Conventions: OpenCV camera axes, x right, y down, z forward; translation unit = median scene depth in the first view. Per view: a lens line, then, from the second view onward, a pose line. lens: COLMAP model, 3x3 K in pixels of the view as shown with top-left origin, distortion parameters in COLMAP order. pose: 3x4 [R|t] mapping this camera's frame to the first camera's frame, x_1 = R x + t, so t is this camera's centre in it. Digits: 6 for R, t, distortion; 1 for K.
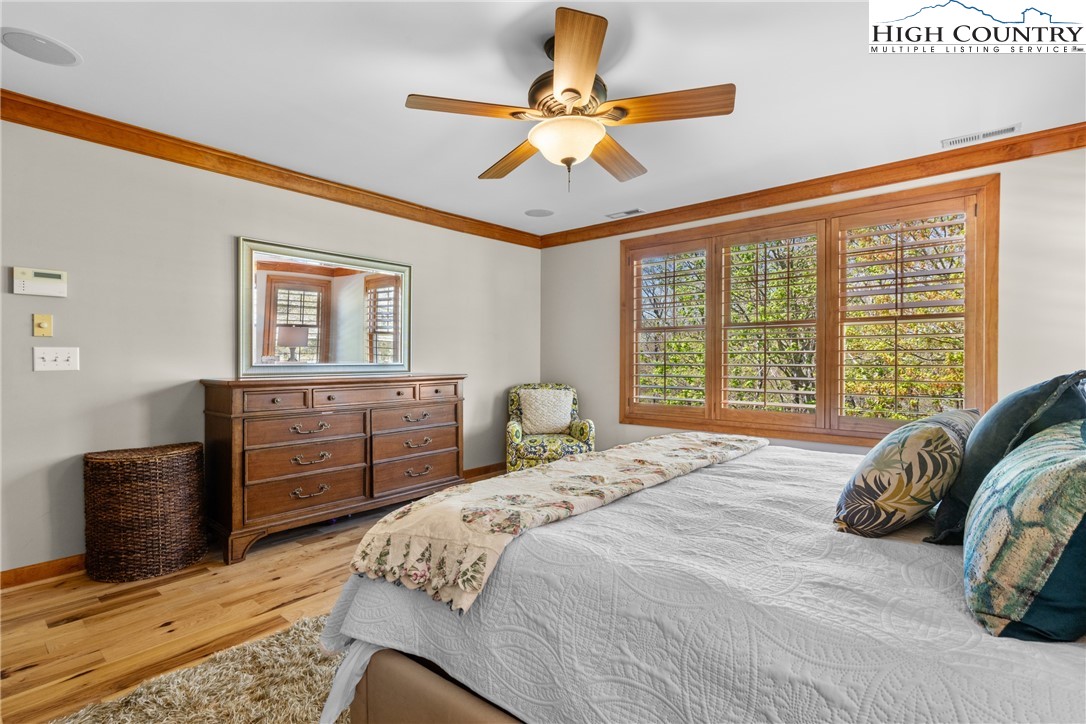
lens RADIAL K [[515.5, 0, 543.0], [0, 515.5, 362.0], [0, 0, 1]] dist [0.000220, 0.000026]
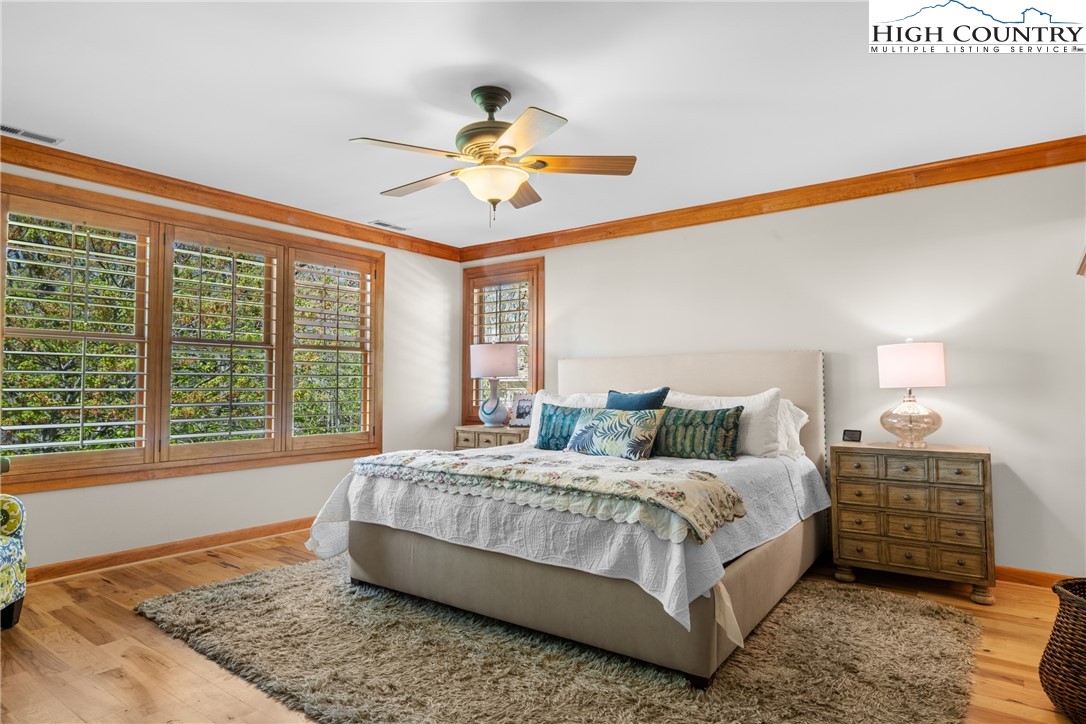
lens RADIAL K [[628.3, 0, 543.0], [0, 628.3, 362.0], [0, 0, 1]] dist [0.000287, -0.000018]
pose [[-0.056842, 0.045429, 0.997349, -0.759241], [0.010693, 0.998935, -0.044892, 0.015750], [-0.998326, 0.008113, -0.057267, 0.588029]]
